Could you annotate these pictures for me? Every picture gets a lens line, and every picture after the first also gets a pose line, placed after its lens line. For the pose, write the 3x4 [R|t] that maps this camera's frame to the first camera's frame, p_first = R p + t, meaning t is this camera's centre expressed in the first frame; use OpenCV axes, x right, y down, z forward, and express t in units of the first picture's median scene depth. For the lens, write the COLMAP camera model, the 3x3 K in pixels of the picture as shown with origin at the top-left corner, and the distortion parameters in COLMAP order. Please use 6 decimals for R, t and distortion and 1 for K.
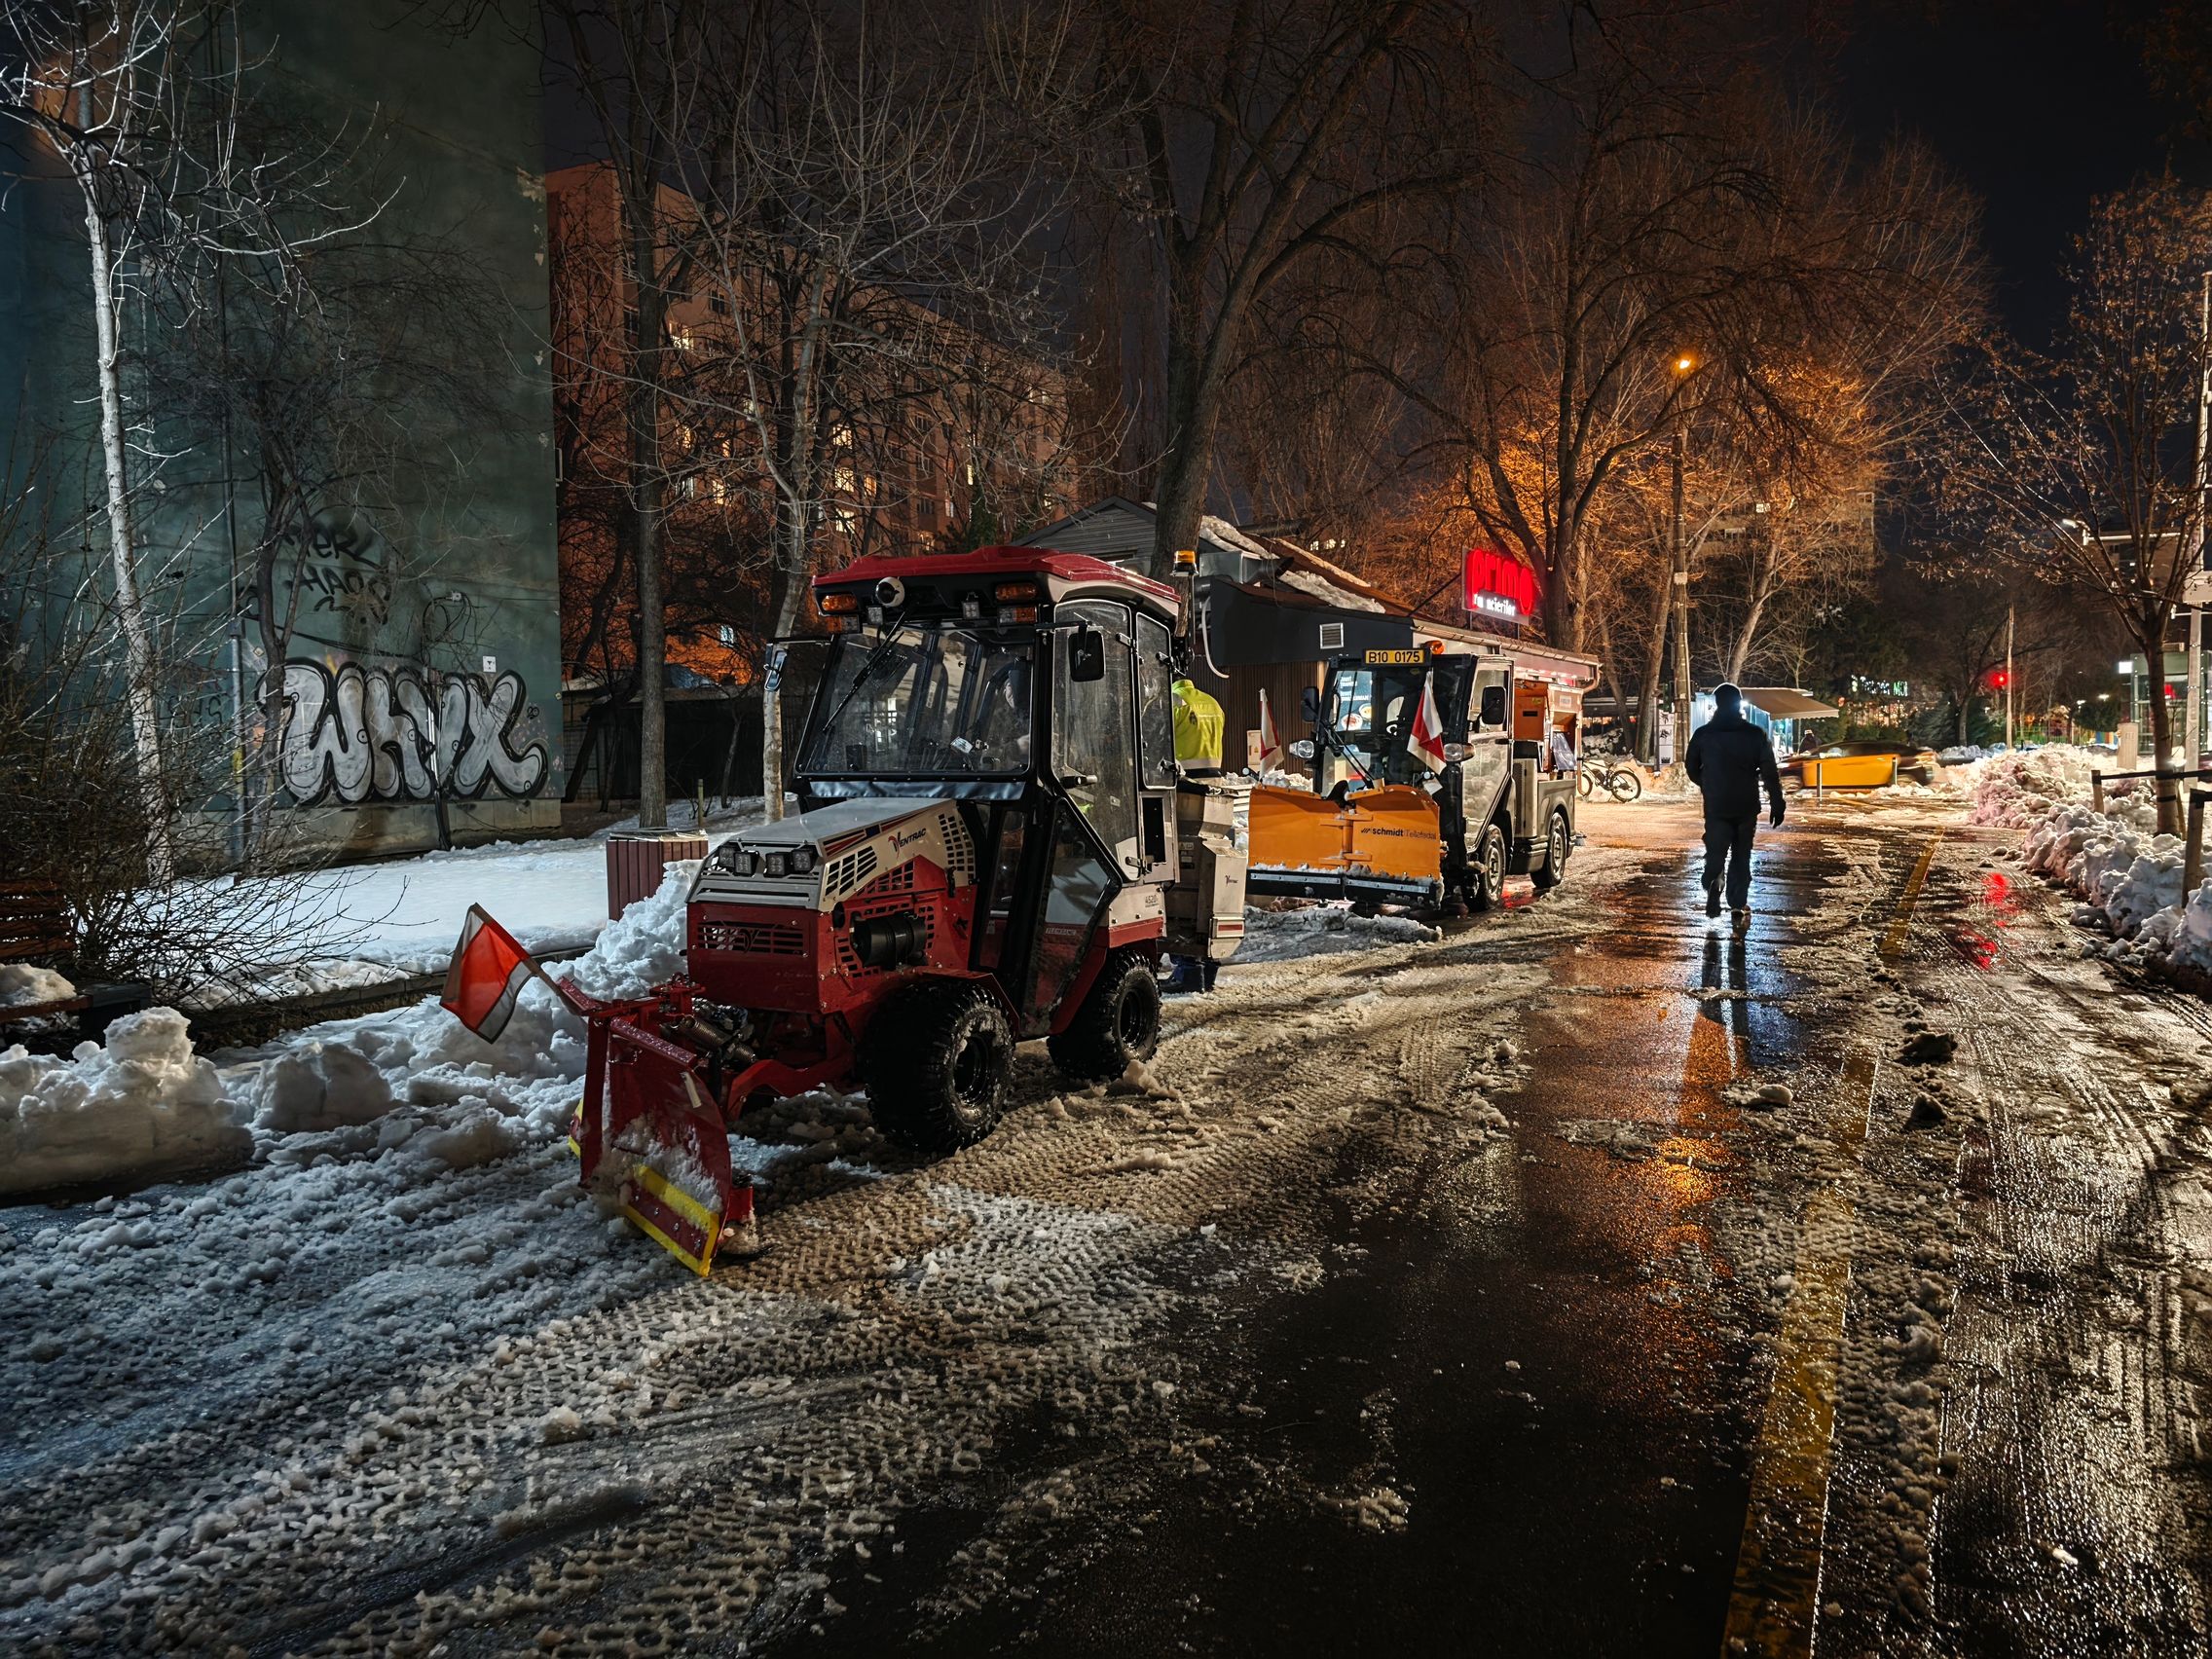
lens RADIAL K [[1701.5, 0, 1106.0], [0, 1701.5, 829.5], [0, 0, 1]] dist [0.010354, -0.001172]
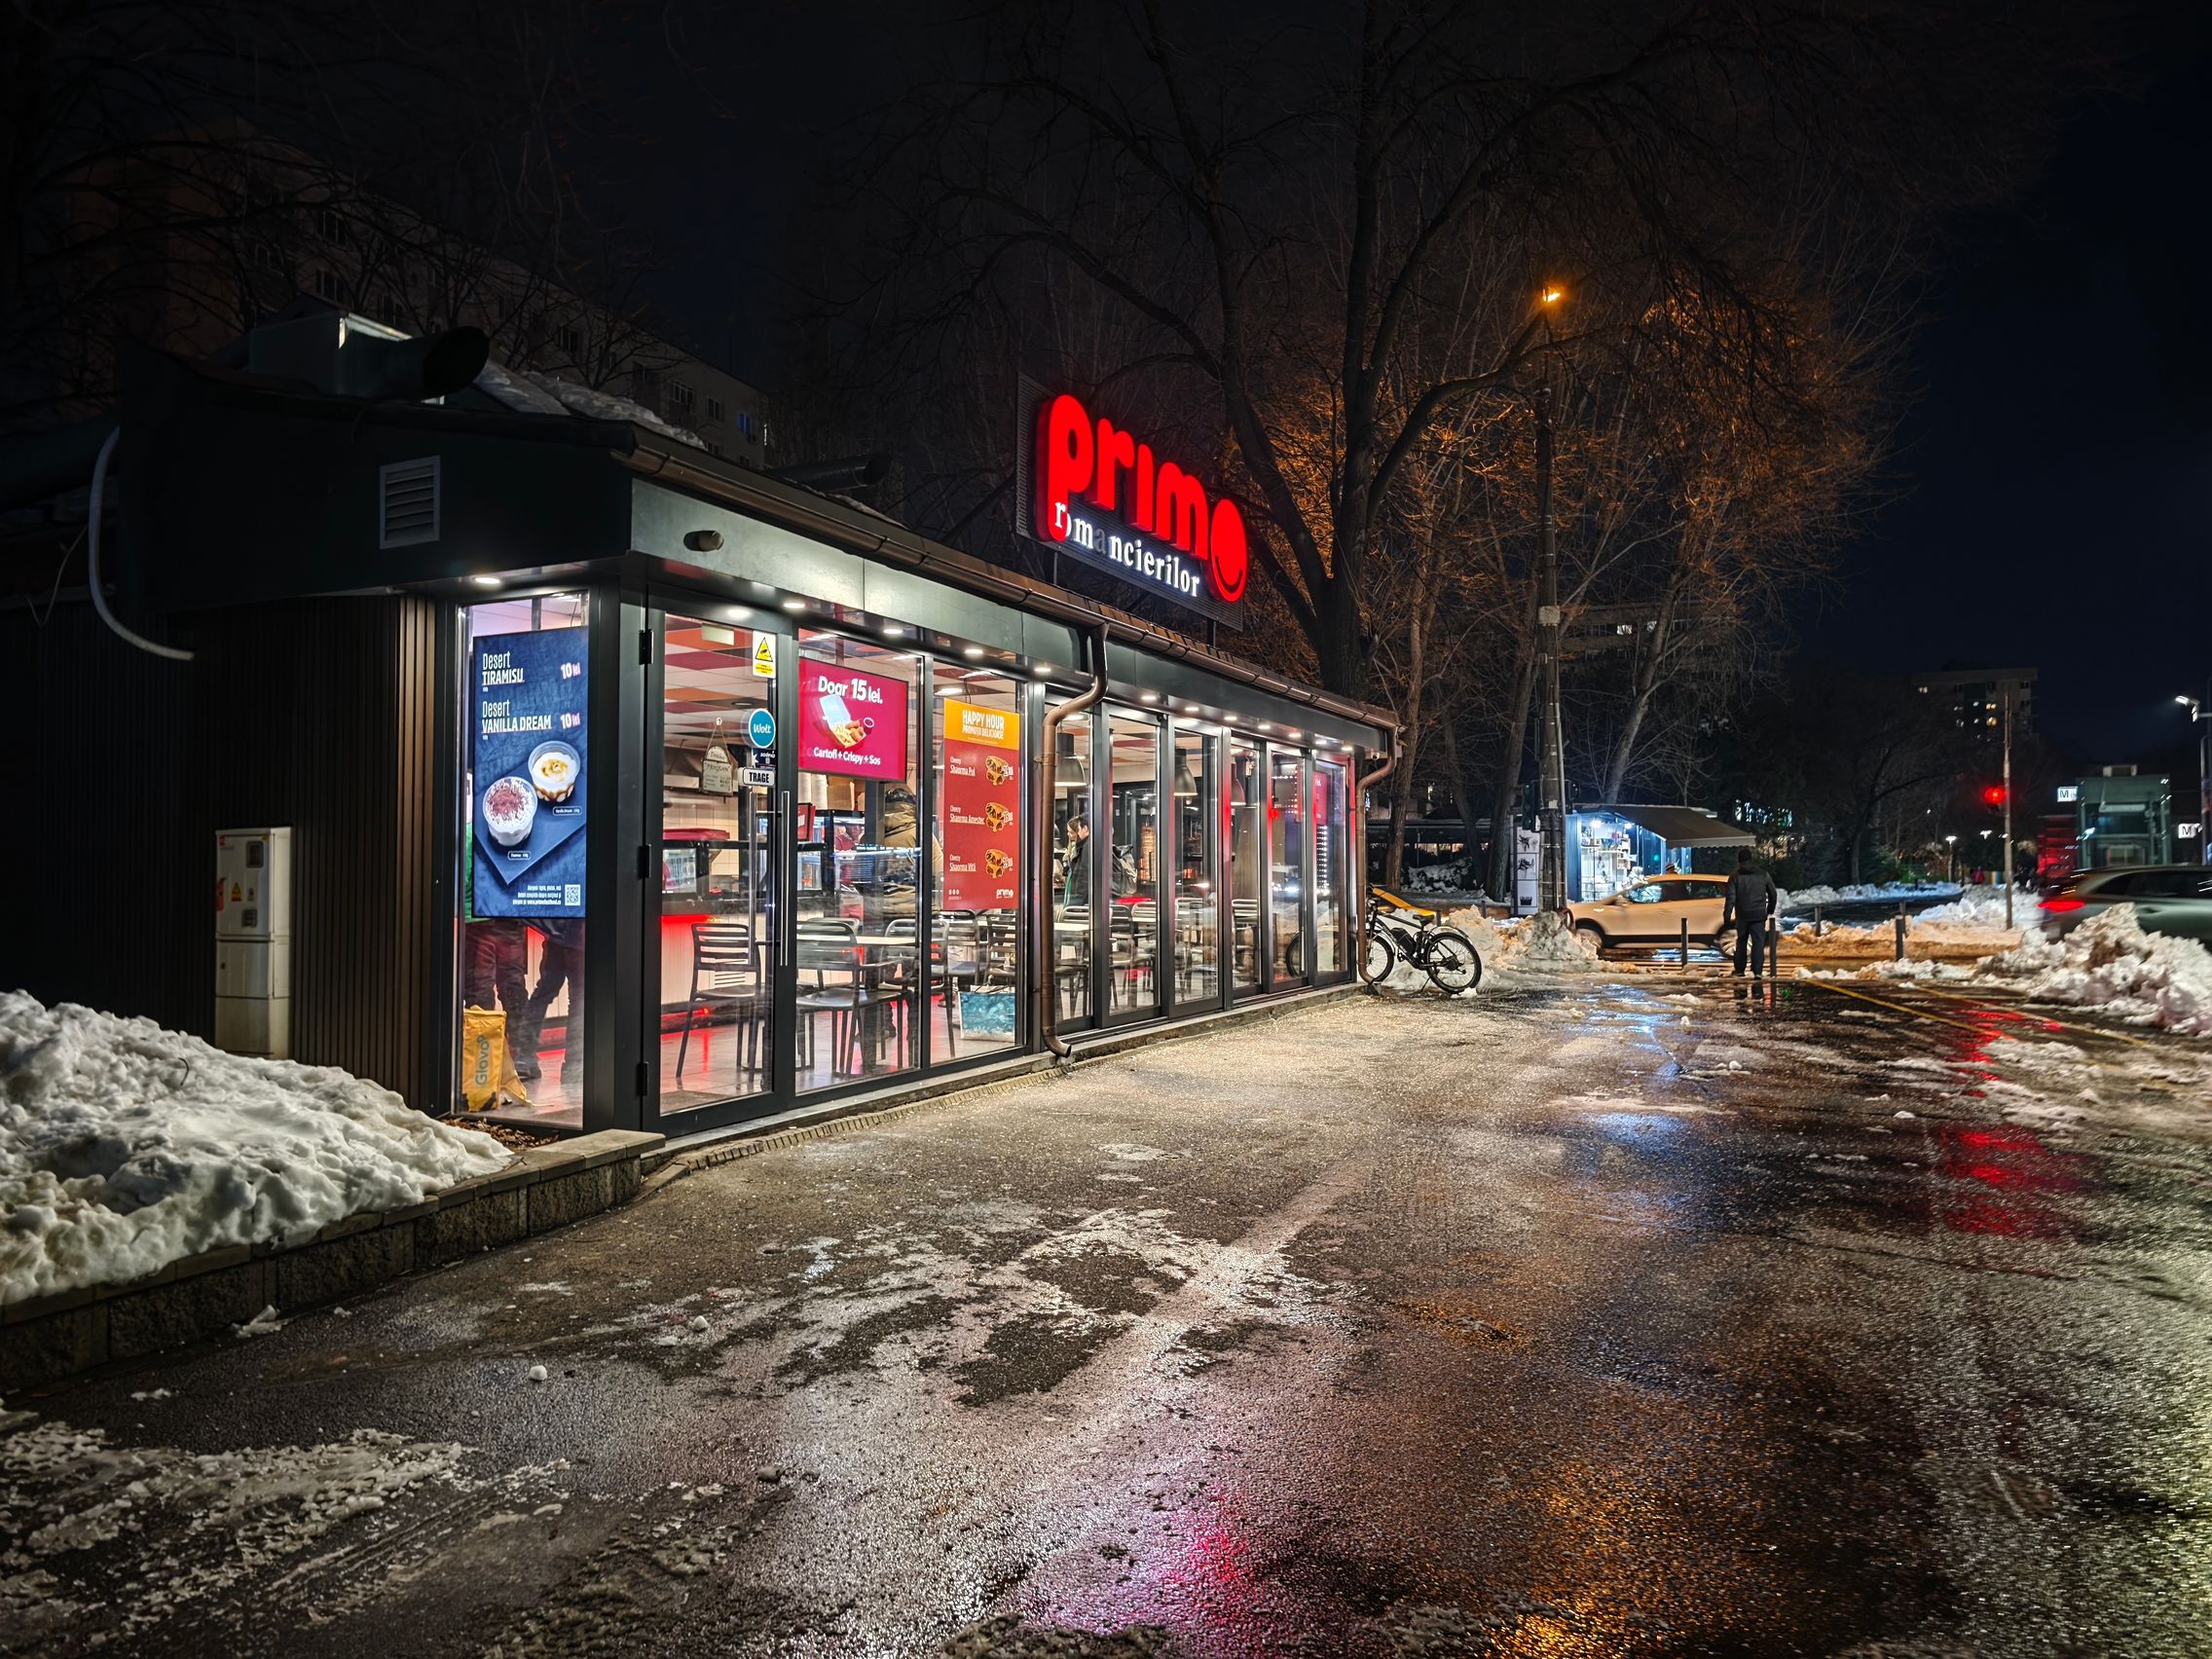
lens RADIAL K [[1701.5, 0, 1106.0], [0, 1701.5, 829.5], [0, 0, 1]] dist [0.010354, -0.001172]
pose [[0.996971, 0.019299, 0.075342, 0.120843], [-0.013858, 0.997302, -0.072092, -0.020642], [-0.076530, 0.070829, 0.994548, 0.369574]]
